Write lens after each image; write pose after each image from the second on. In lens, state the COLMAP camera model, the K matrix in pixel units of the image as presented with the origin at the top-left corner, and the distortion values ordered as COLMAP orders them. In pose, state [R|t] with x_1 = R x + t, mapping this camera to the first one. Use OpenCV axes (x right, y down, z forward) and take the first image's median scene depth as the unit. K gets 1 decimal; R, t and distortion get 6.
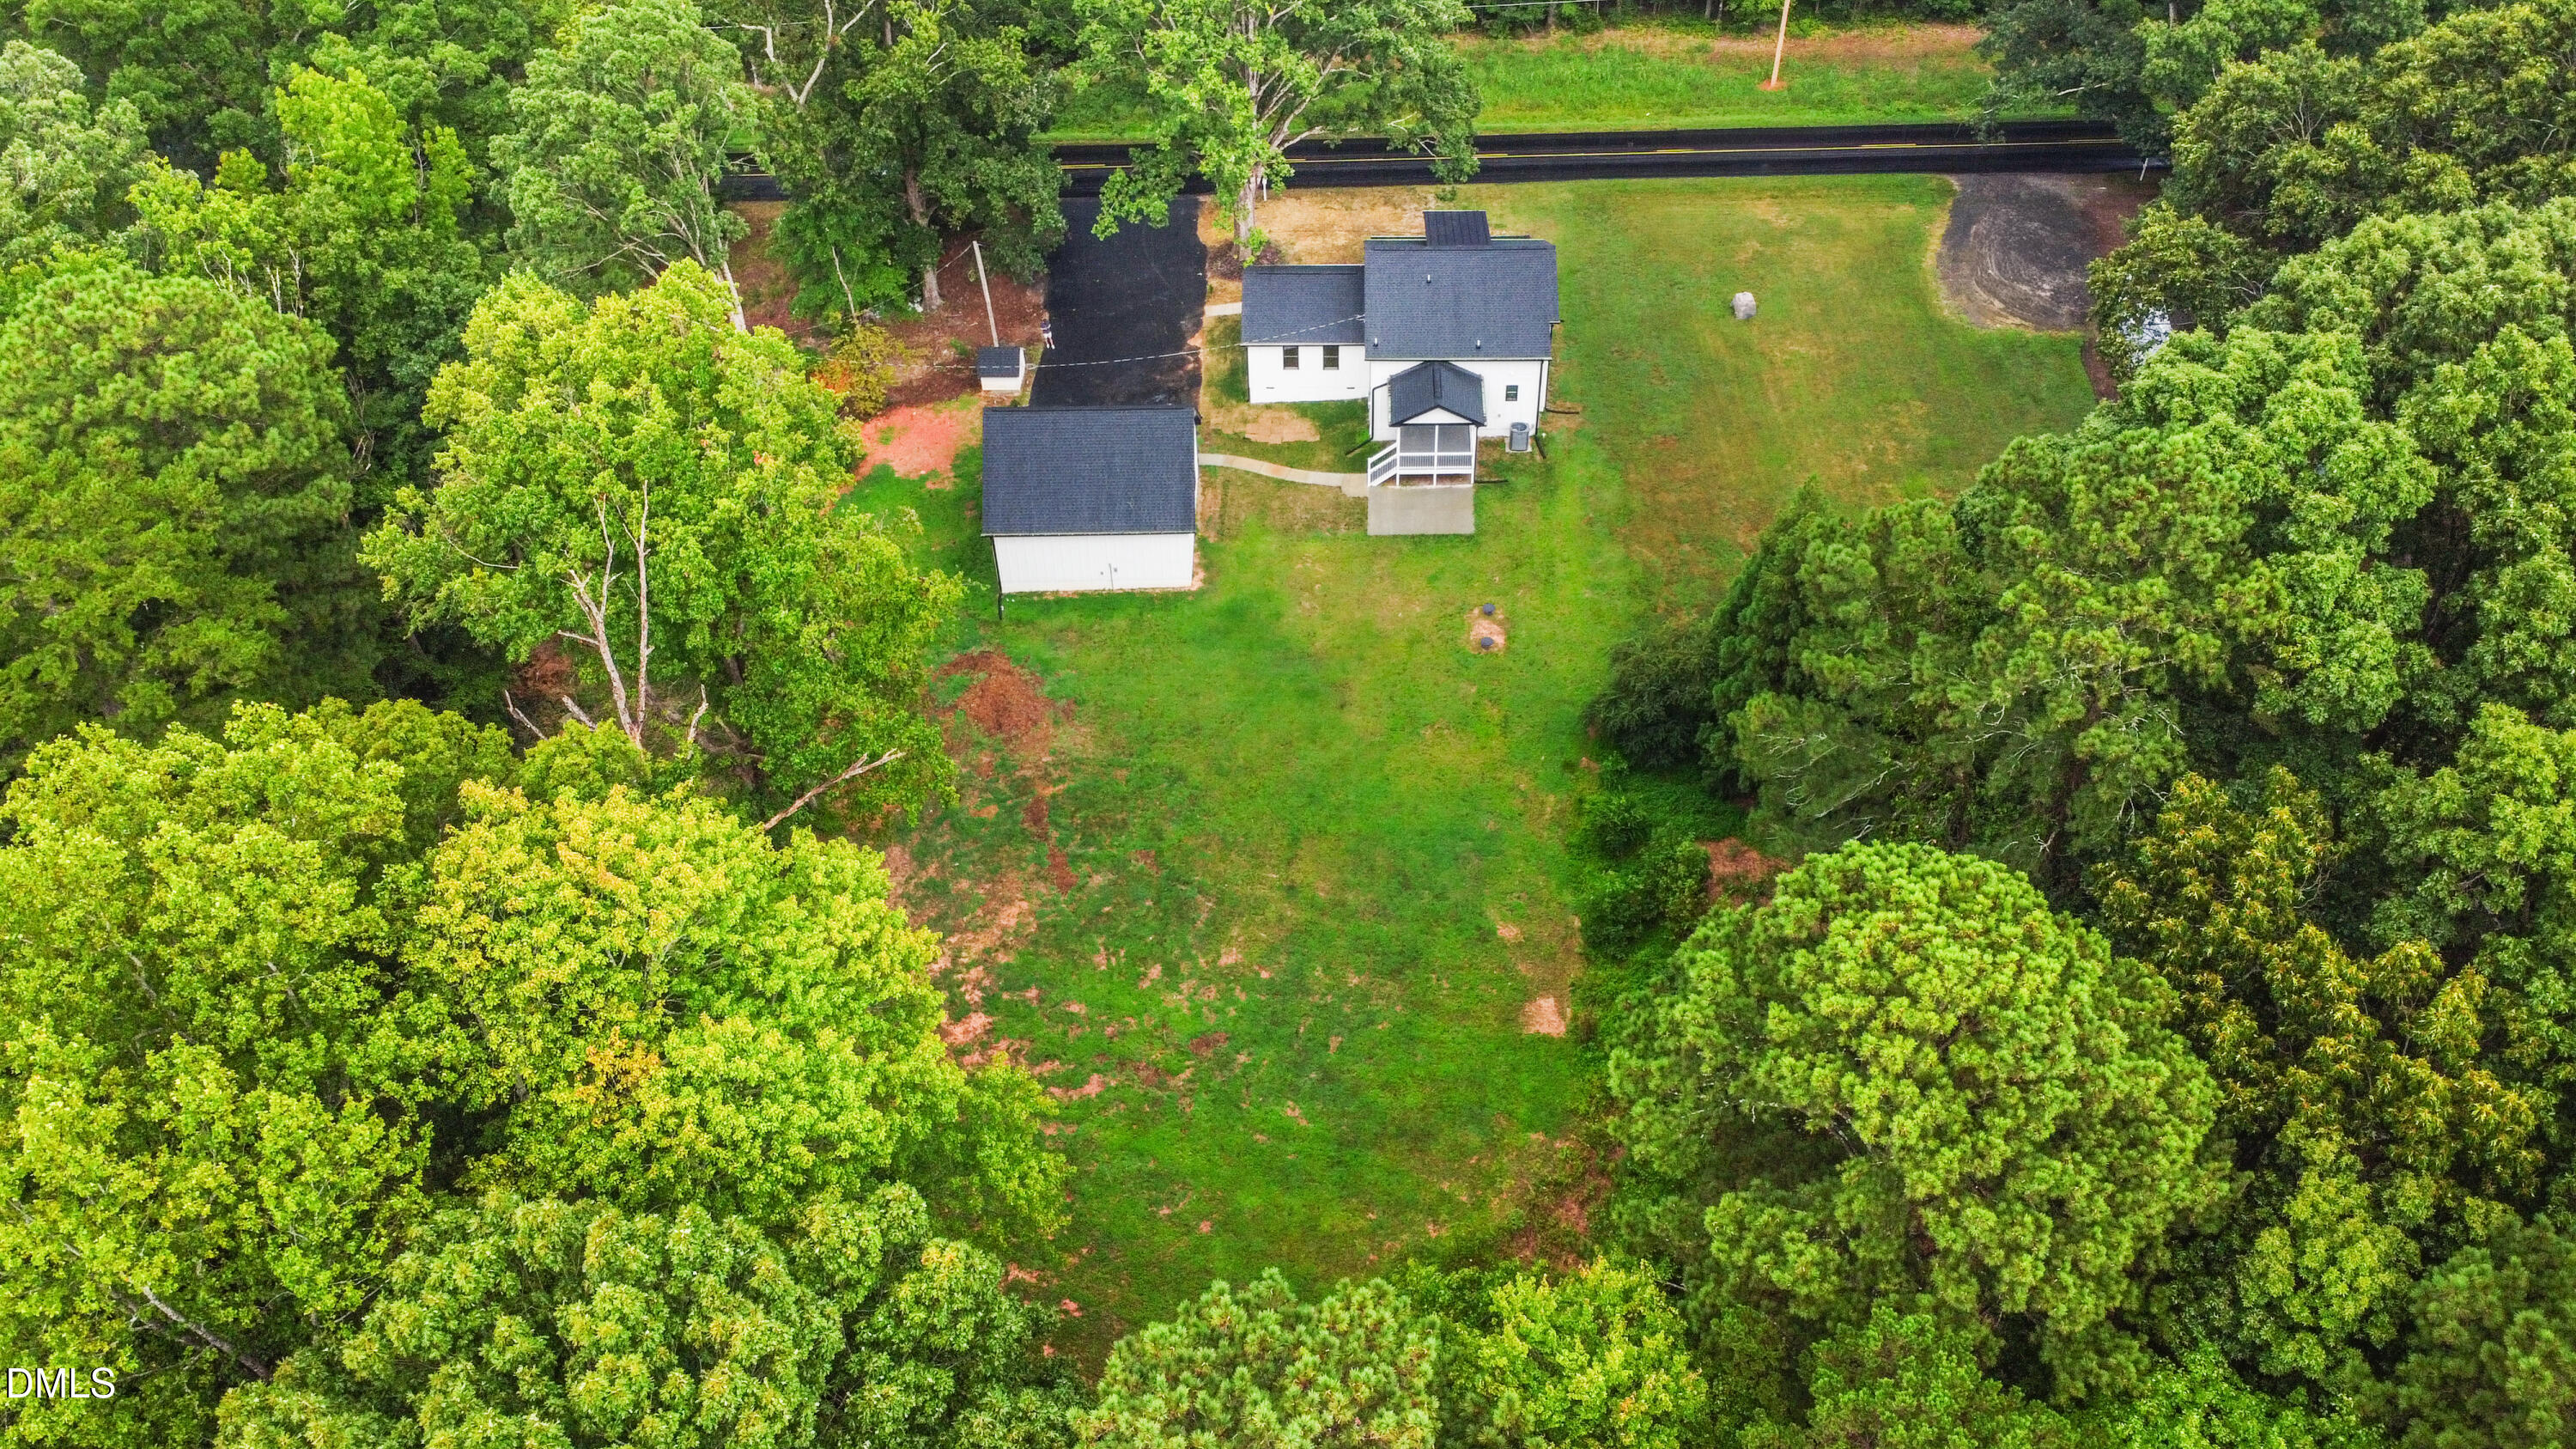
lens RADIAL K [[1921.4, 0, 1305.1], [0, 1921.4, 727.8], [0, 0, 1]] dist [-0.002304, -0.009423]
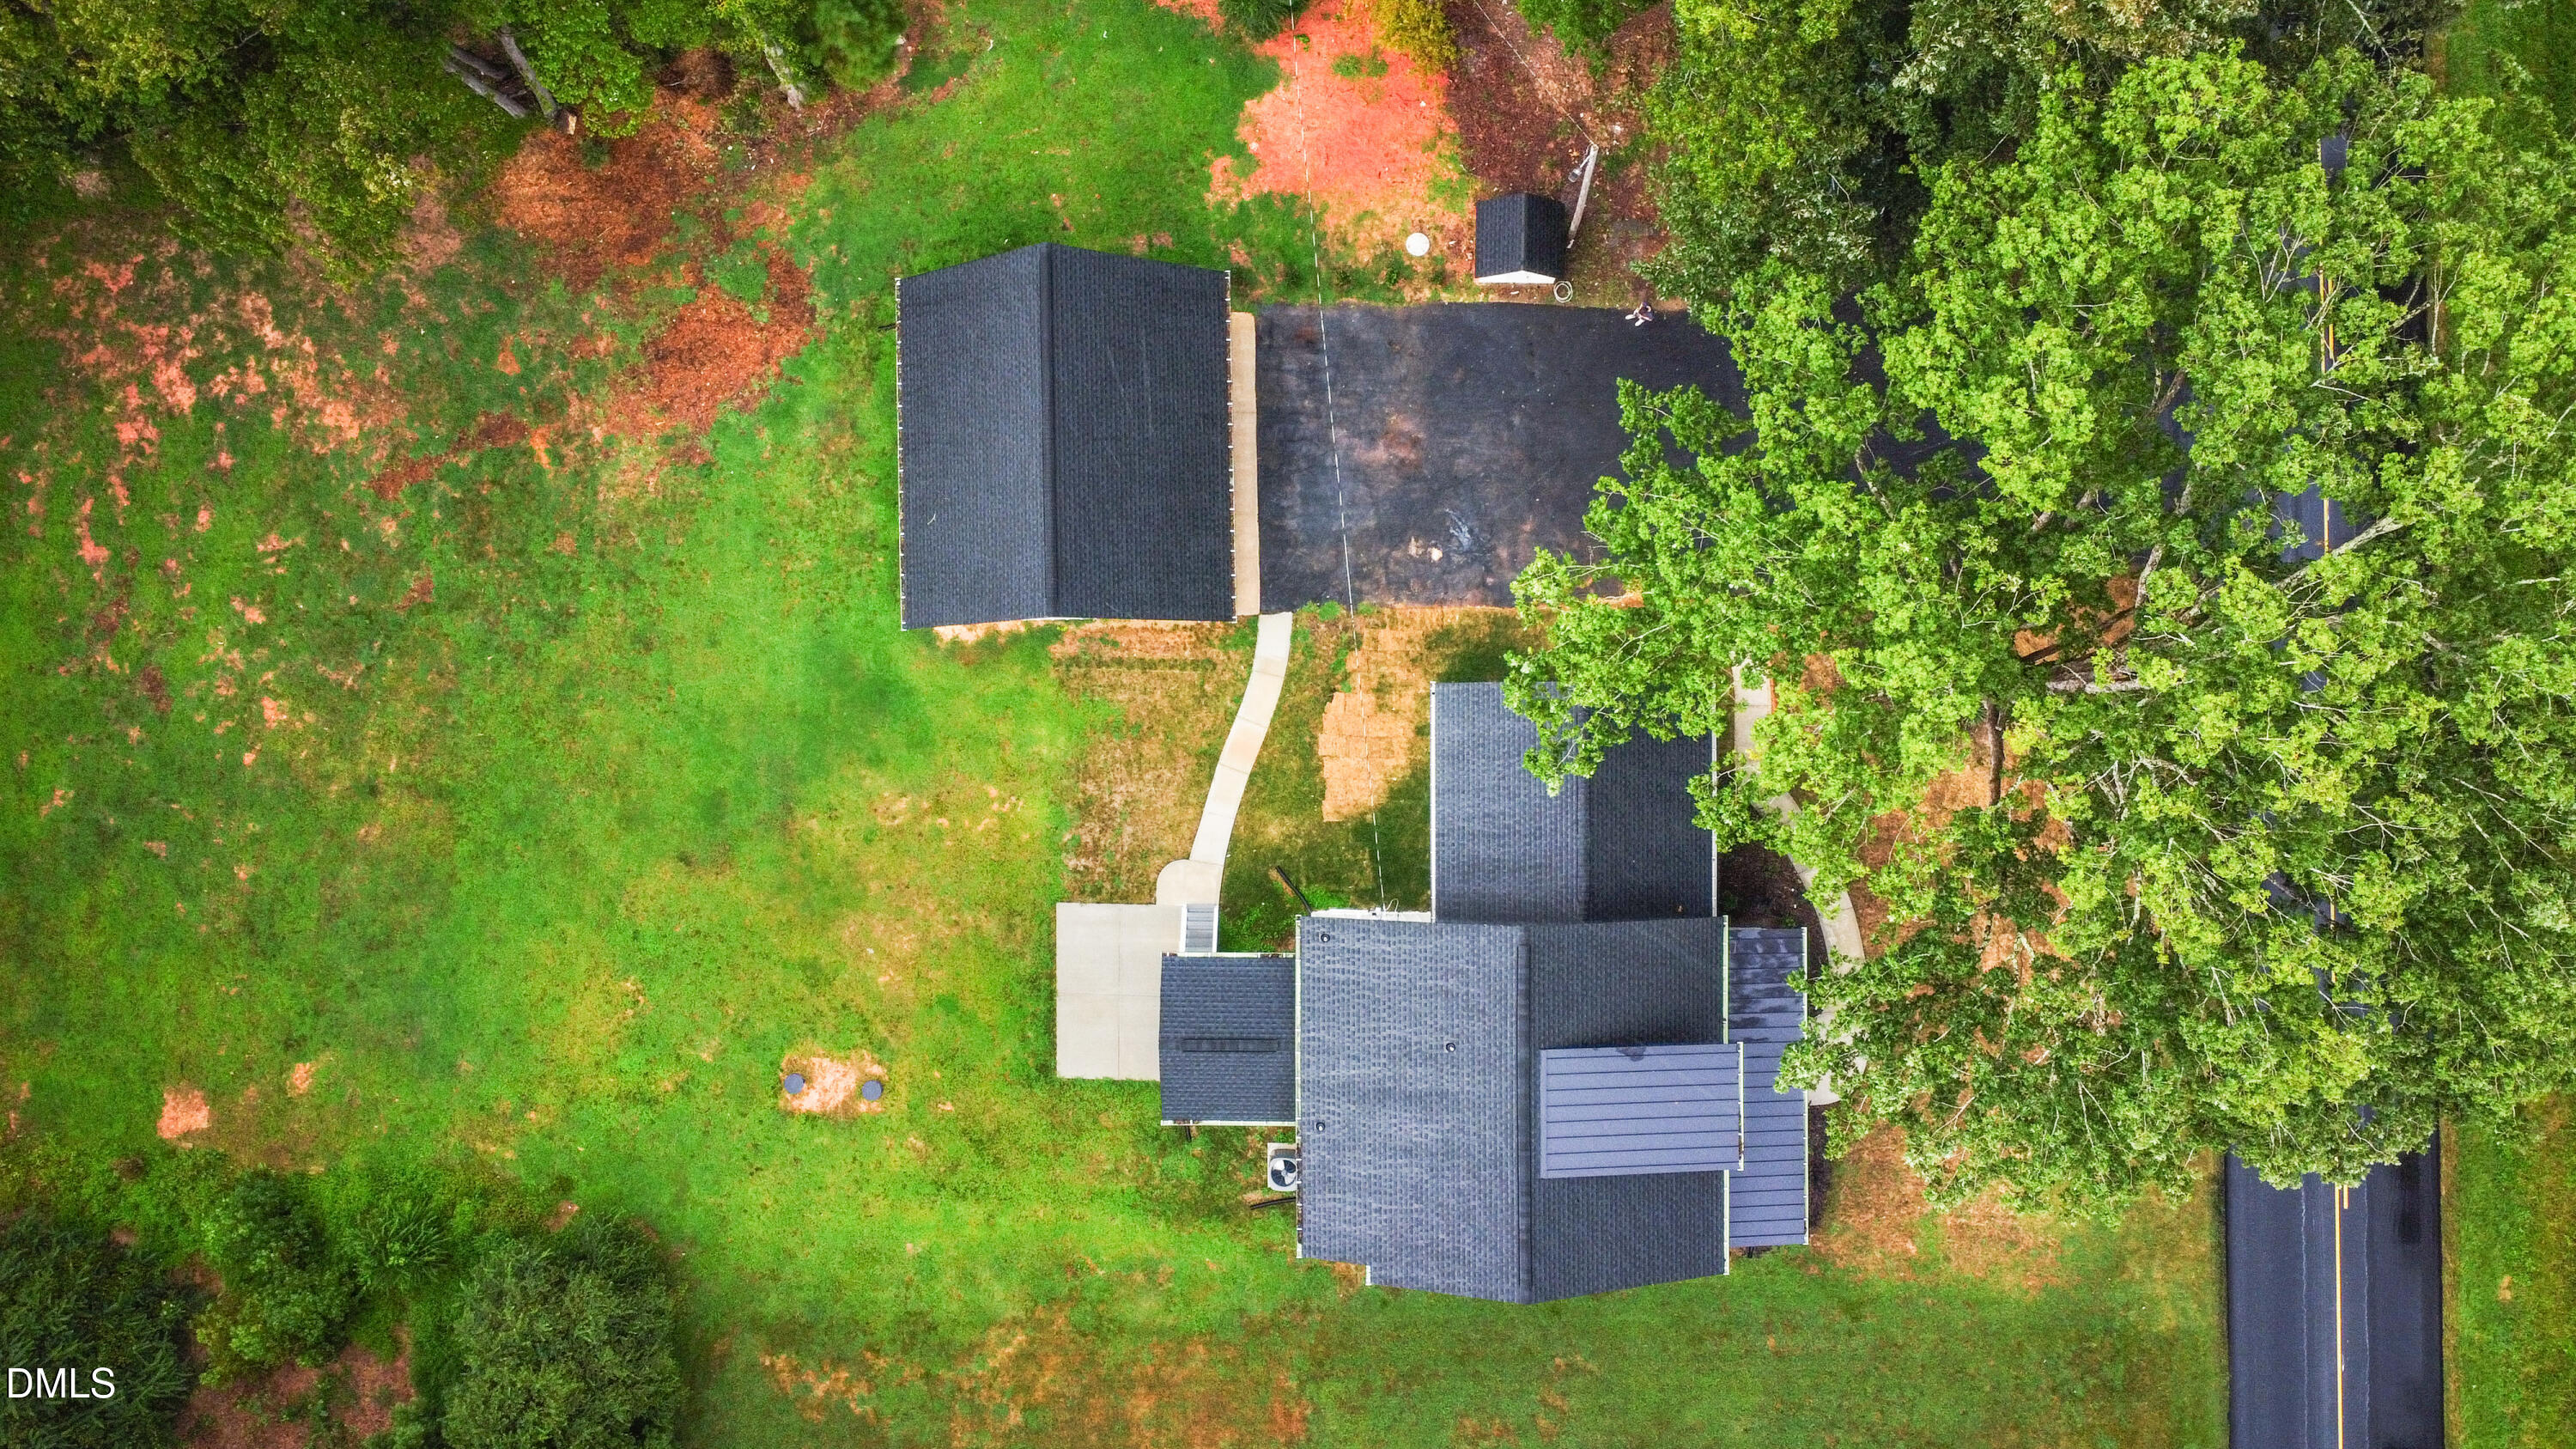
lens RADIAL K [[1921.4, 0, 1305.1], [0, 1921.4, 727.8], [0, 0, 1]] dist [-0.002304, -0.009423]
pose [[0.014615, 0.999877, 0.005736, -0.030993], [-0.700592, 0.006147, 0.713535, -0.713599], [0.713412, -0.014447, 0.700596, 0.753849]]
